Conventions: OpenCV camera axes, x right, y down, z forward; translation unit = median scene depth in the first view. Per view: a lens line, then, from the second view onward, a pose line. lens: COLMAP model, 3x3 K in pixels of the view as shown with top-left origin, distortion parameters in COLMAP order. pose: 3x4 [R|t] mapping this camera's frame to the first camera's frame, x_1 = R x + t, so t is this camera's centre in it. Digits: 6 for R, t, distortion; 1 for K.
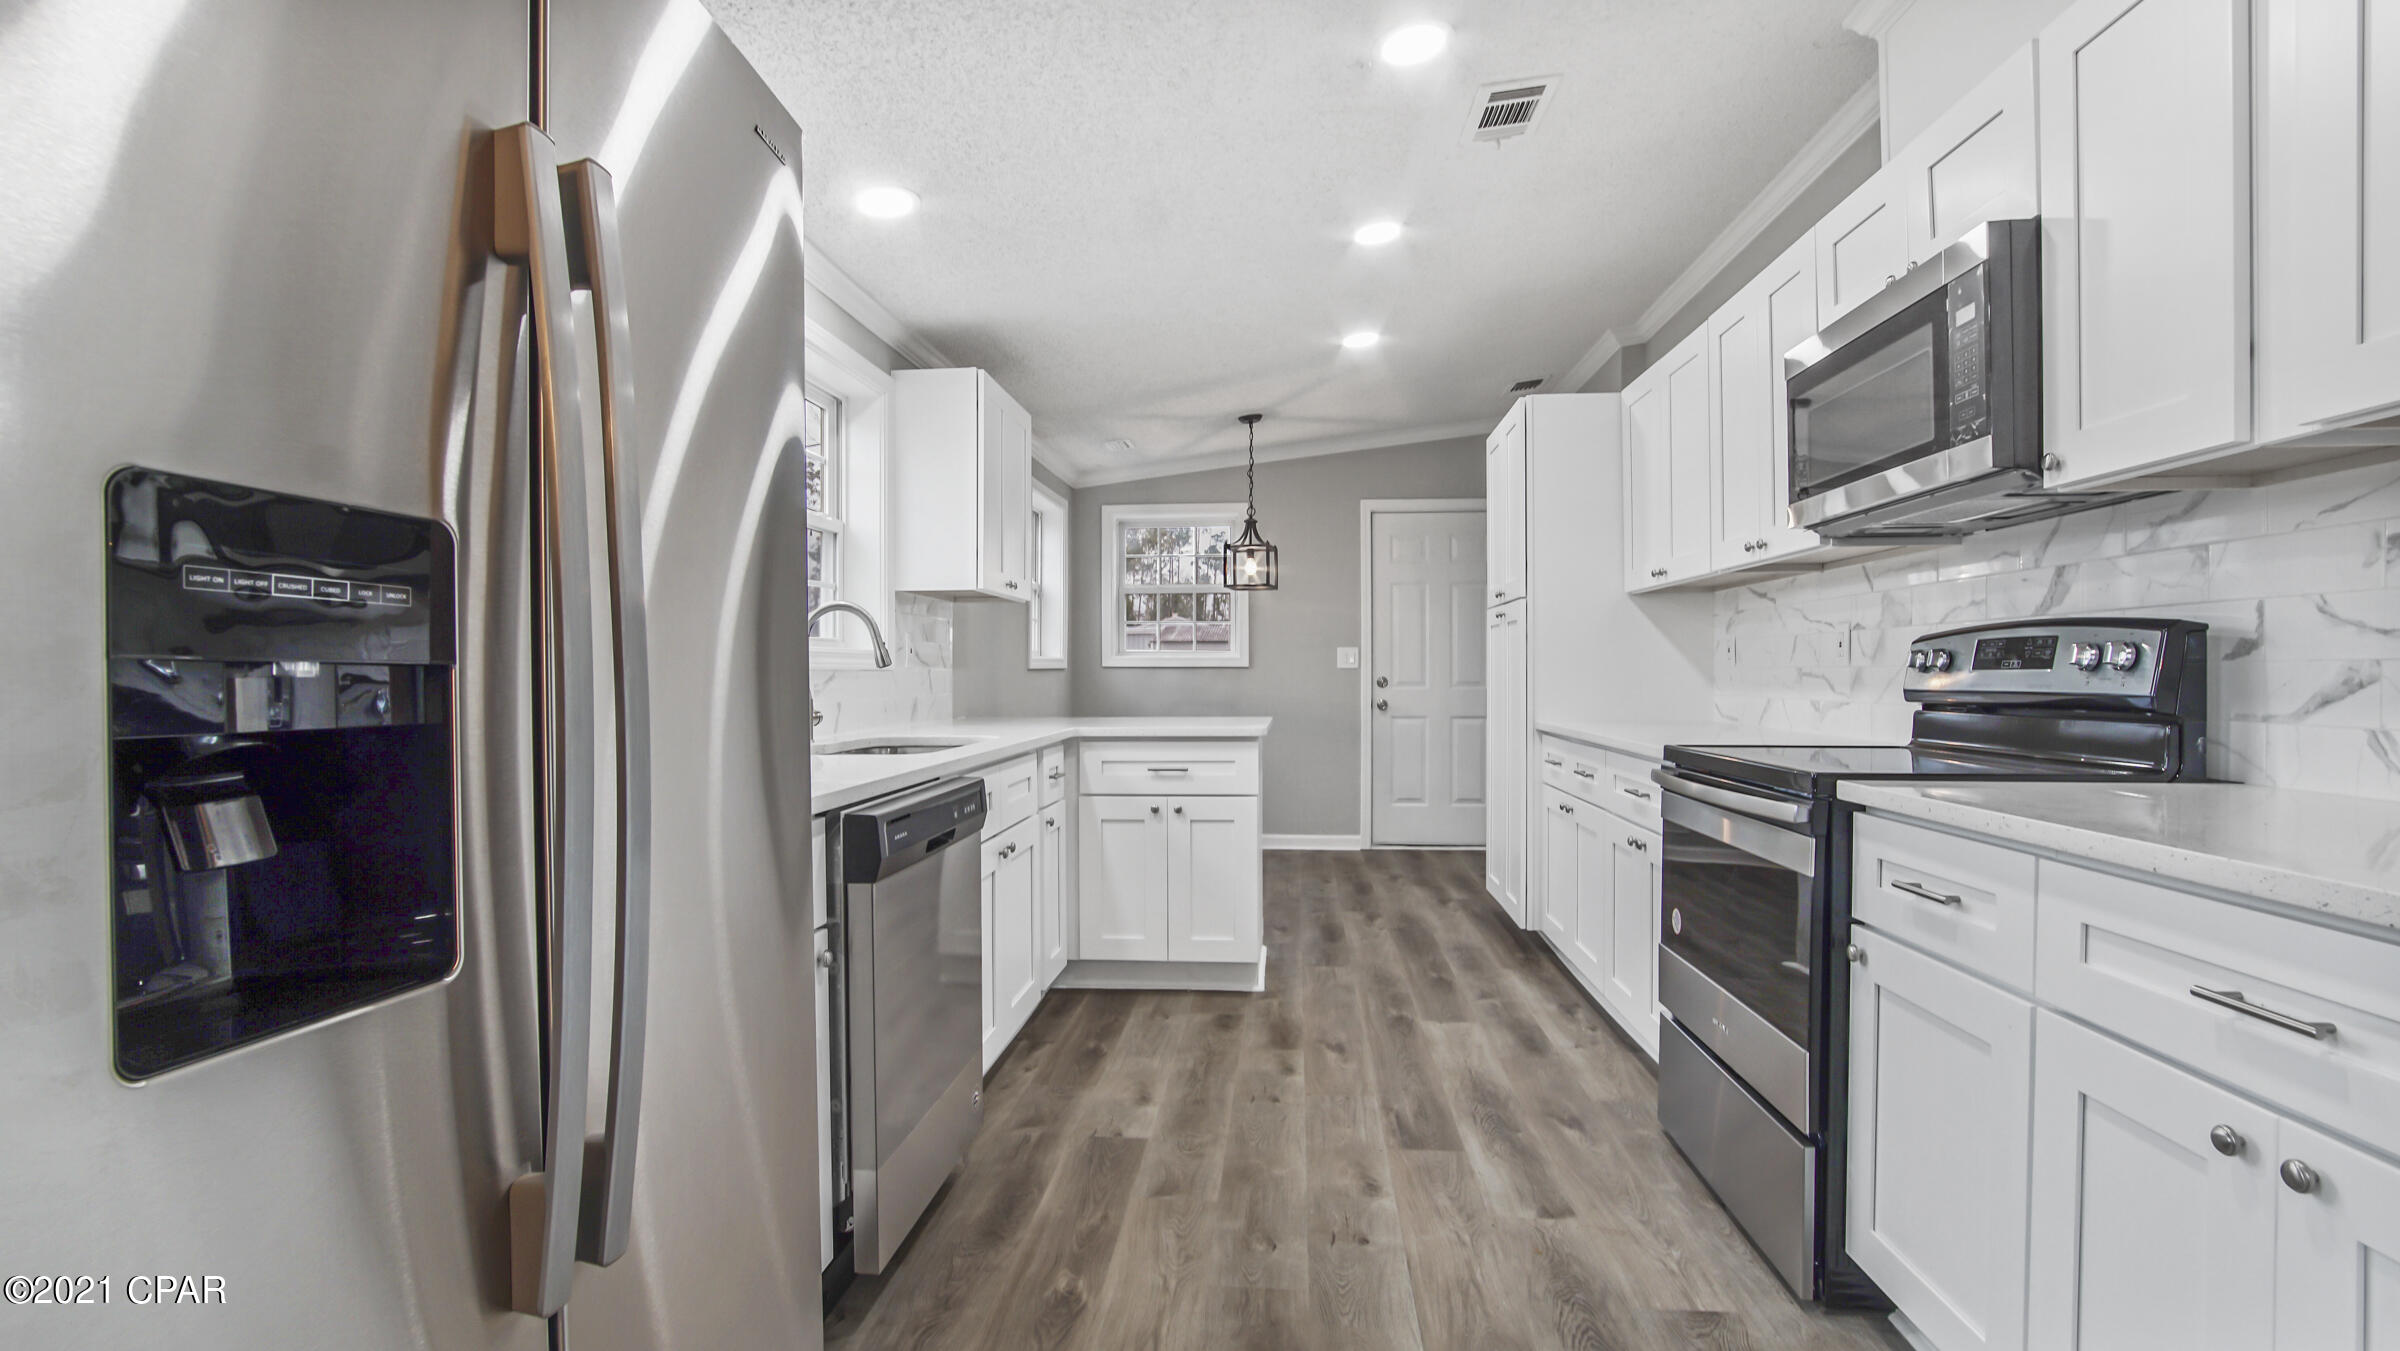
lens RADIAL K [[1085.1, 0, 1197.7], [0, 1085.1, 669.2], [0, 0, 1]] dist [-0.025325, 0.005490]
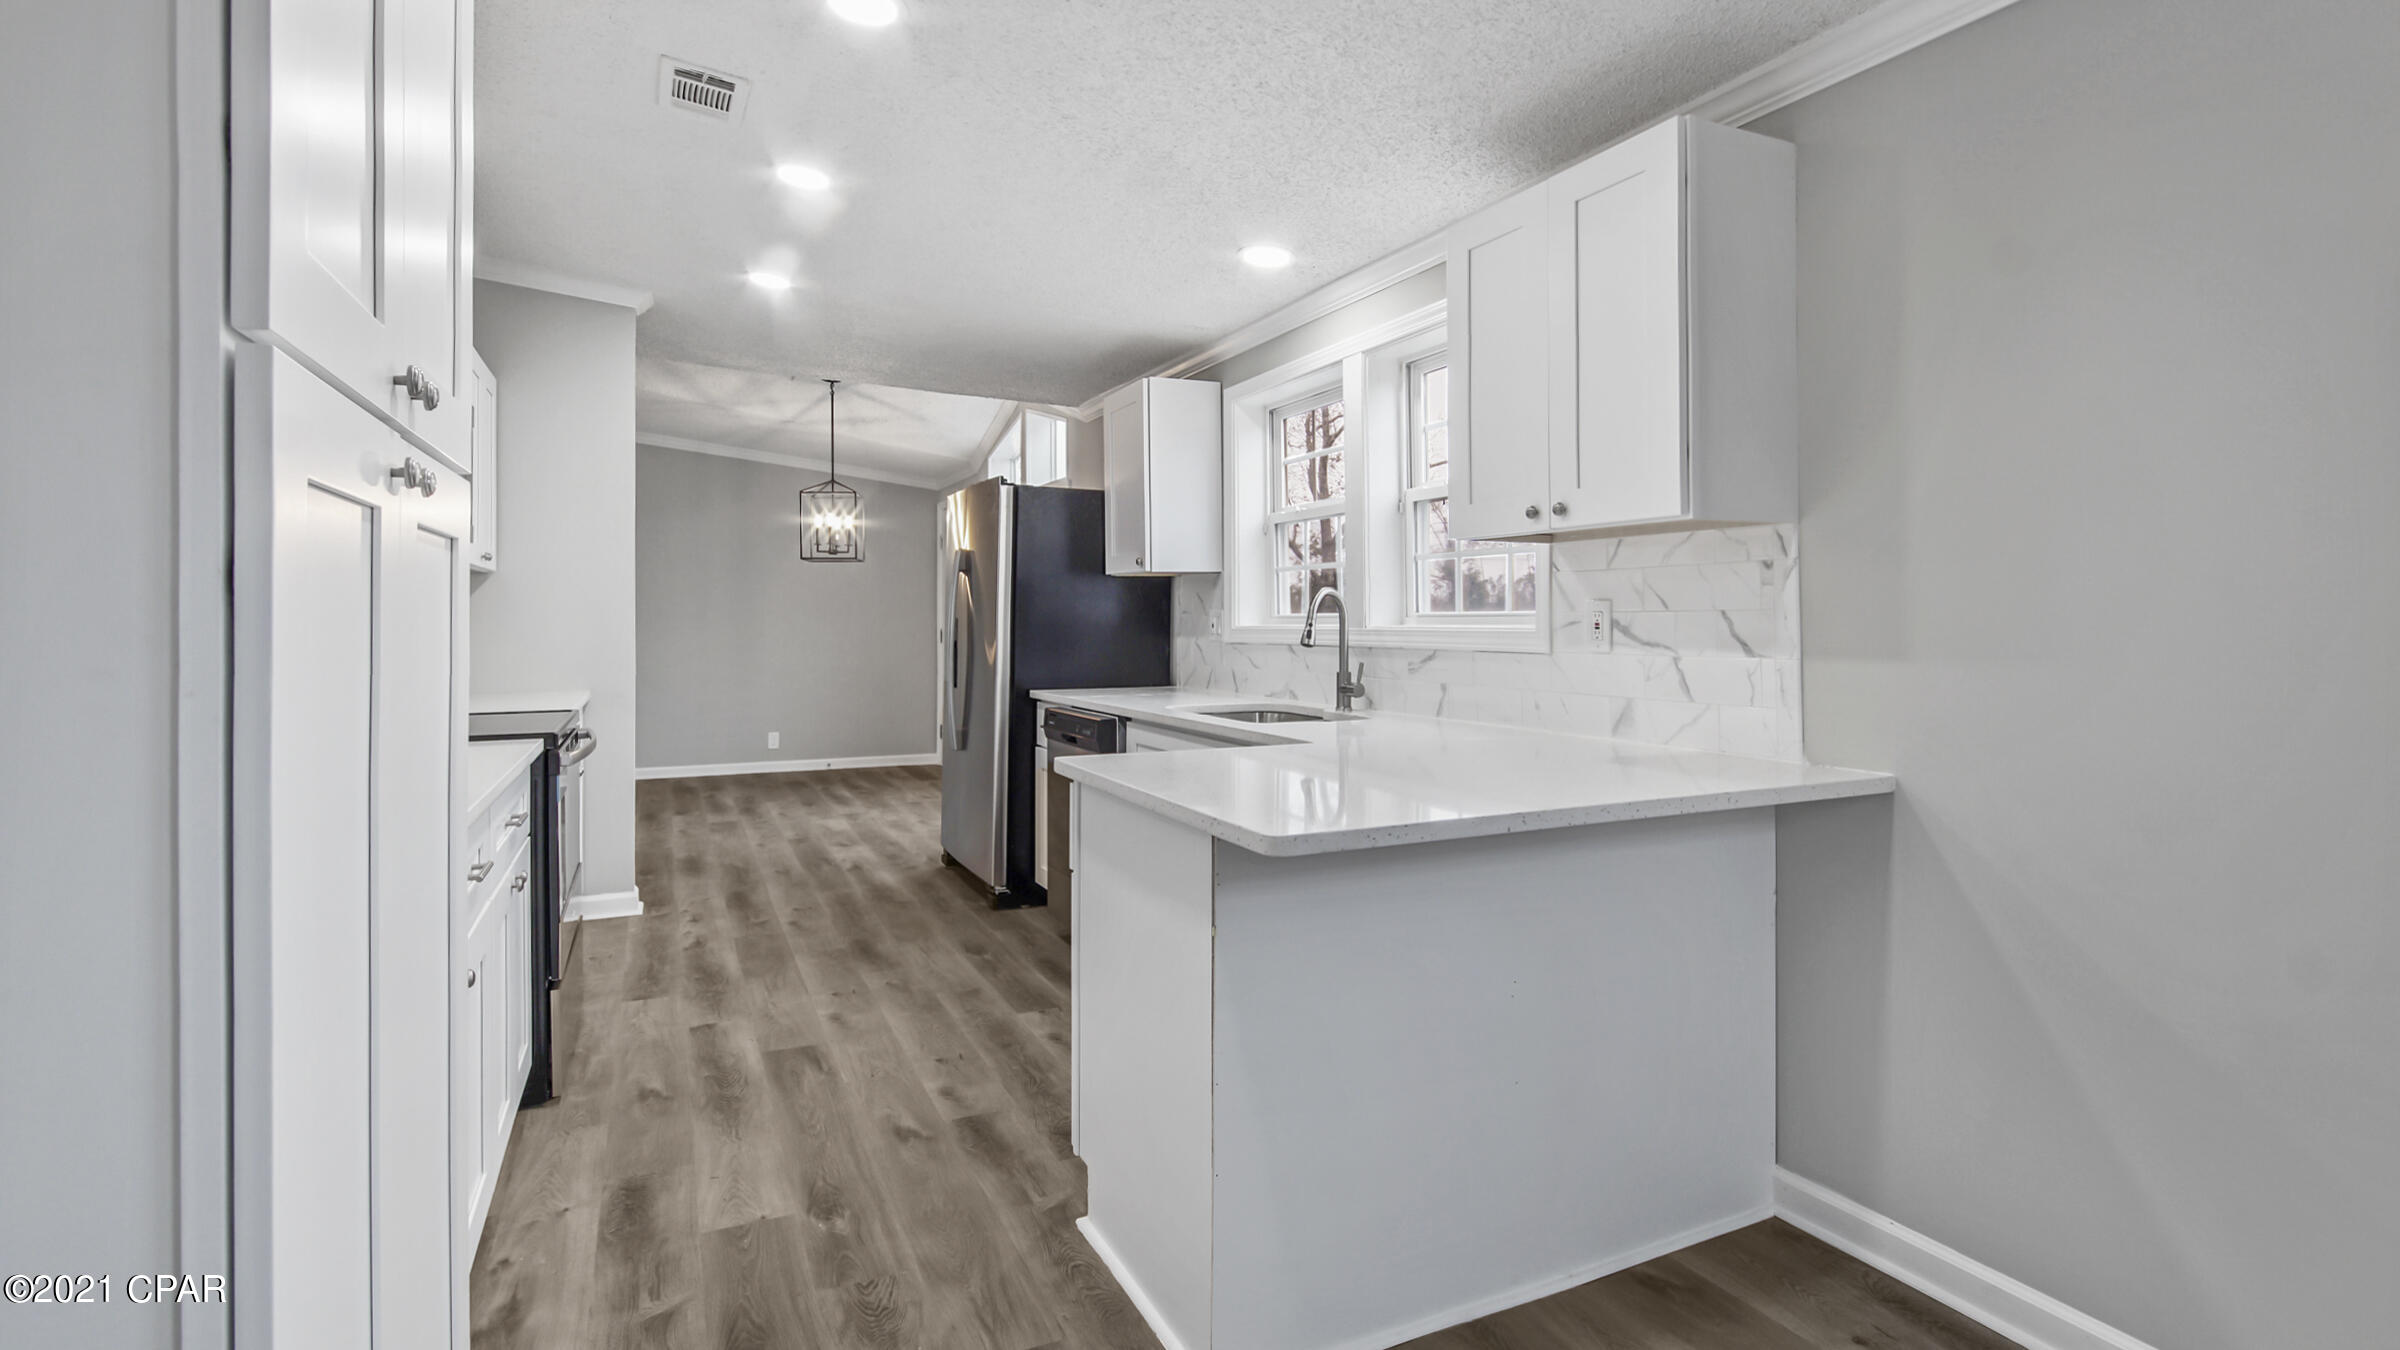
lens RADIAL K [[1085.1, 0, 1200.2], [0, 1085.1, 581.5], [0, 0, 1]] dist [-0.025325, 0.005490]
pose [[-0.852392, -0.009302, -0.522821, 0.327011], [0.009572, 0.999397, -0.033388, -0.027814], [0.522816, -0.033464, -0.851789, 1.625662]]
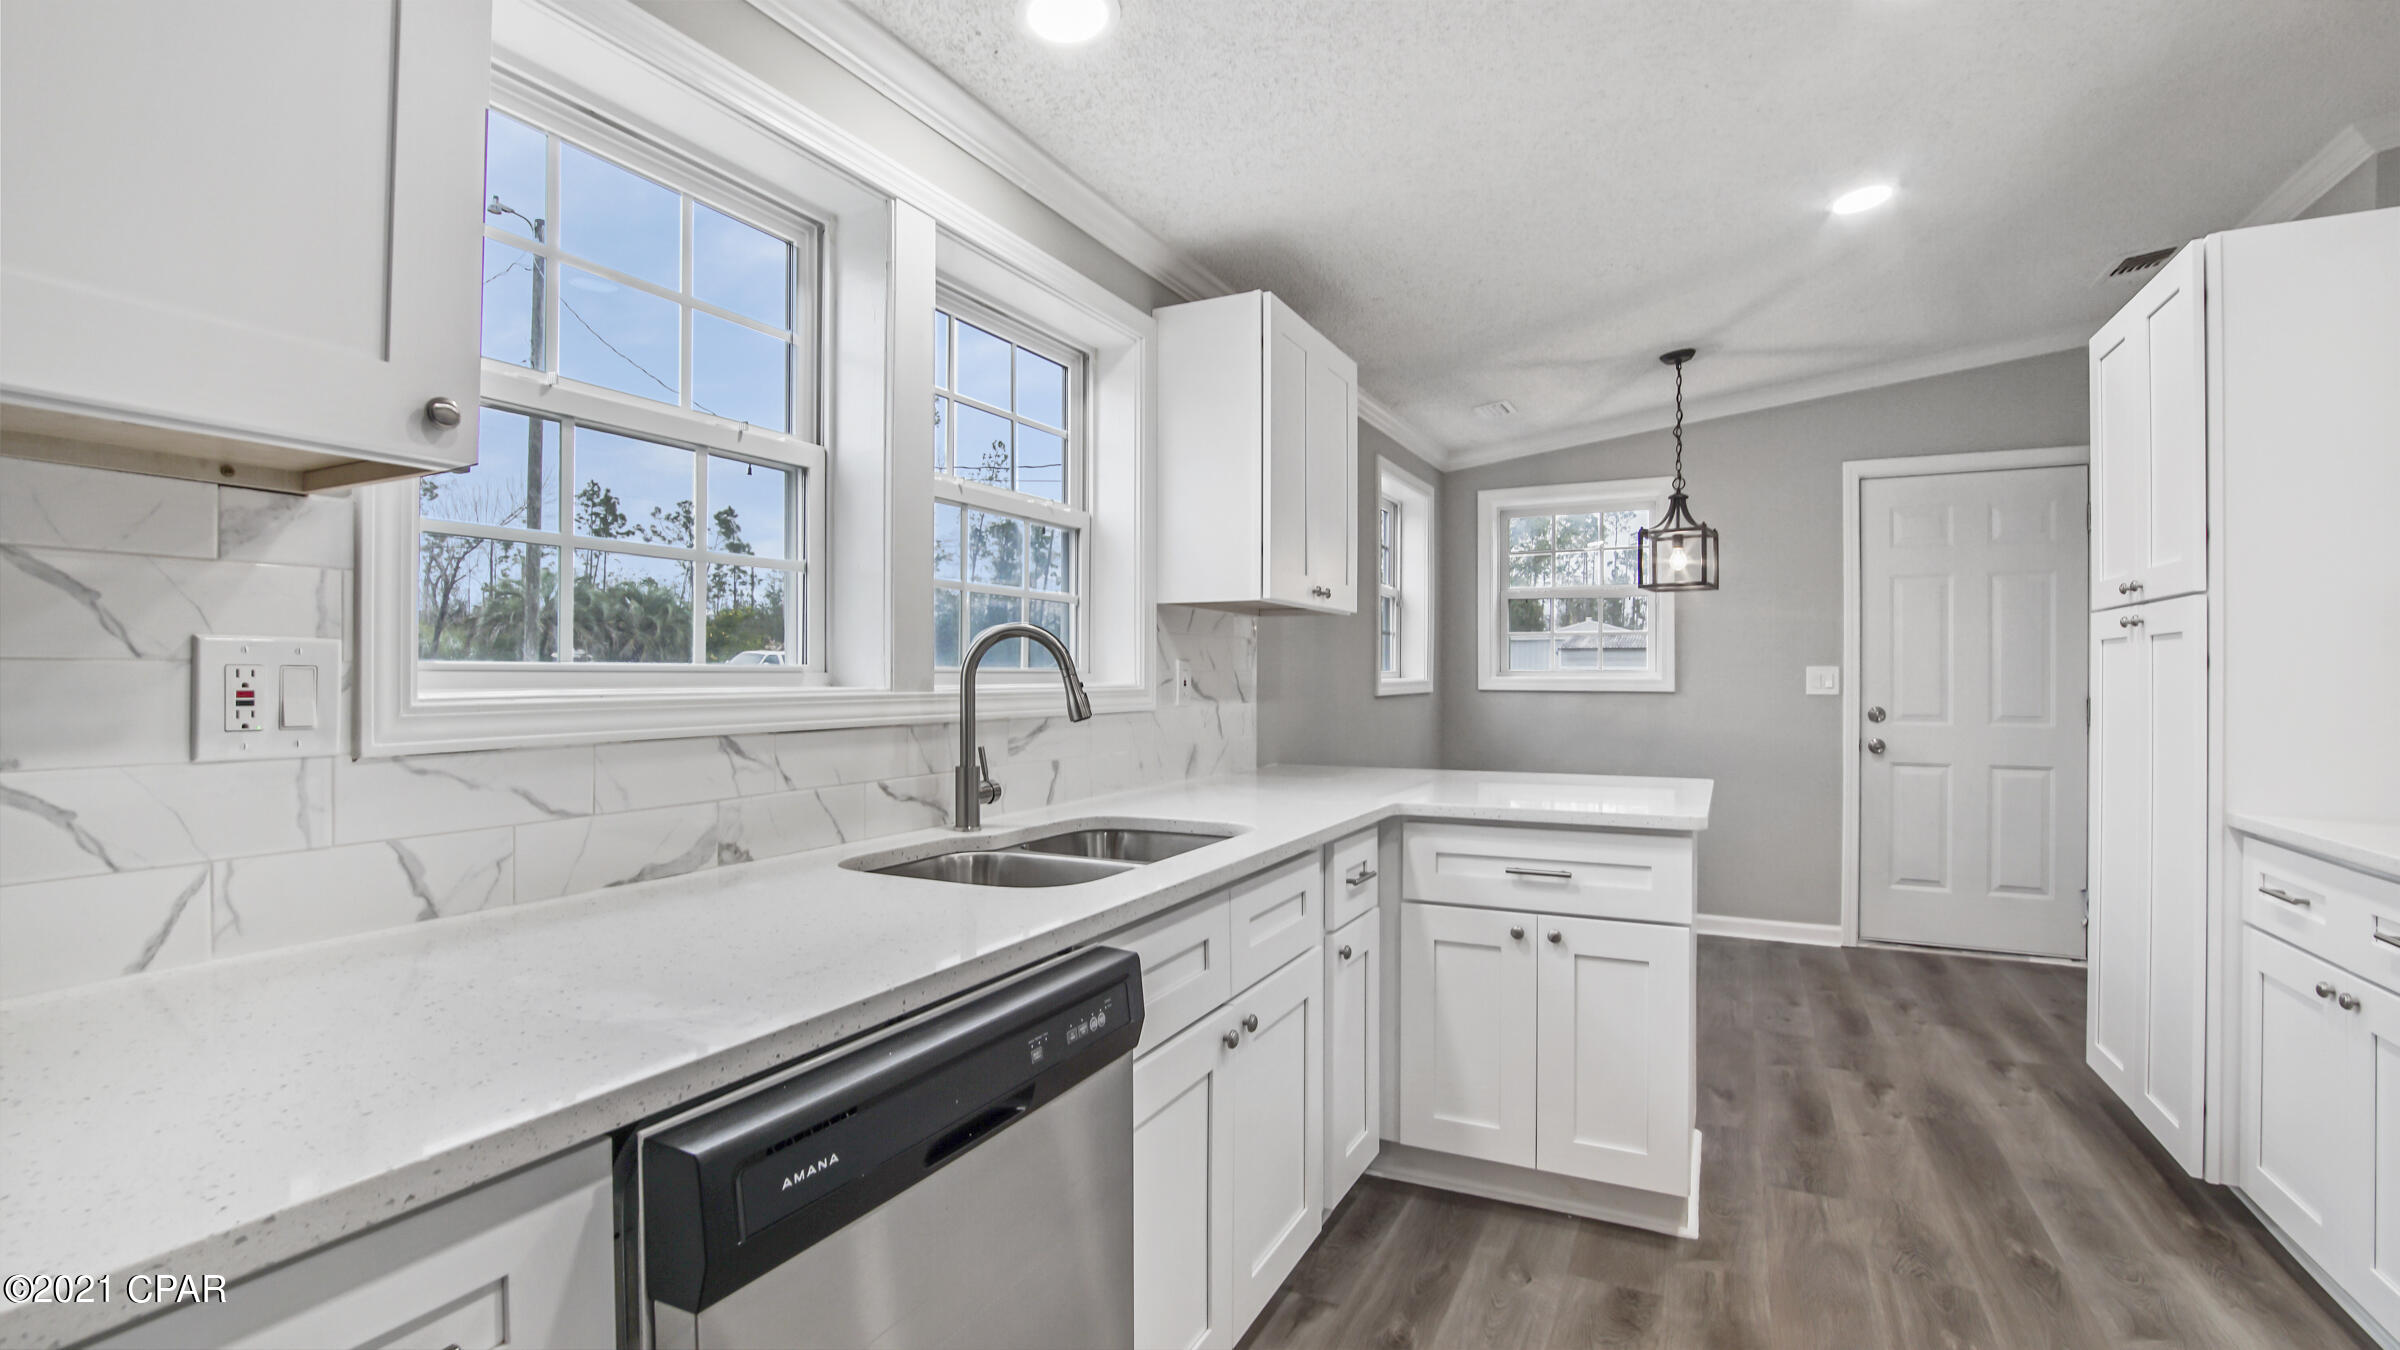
lens RADIAL K [[1085.1, 0, 1193.4], [0, 1085.1, 674.9], [0, 0, 1]] dist [-0.025325, 0.005490]
pose [[0.931360, 0.002692, -0.364089, 0.016079], [-0.002990, 0.999995, -0.000253, -0.025696], [0.364087, 0.001324, 0.931364, 0.341350]]
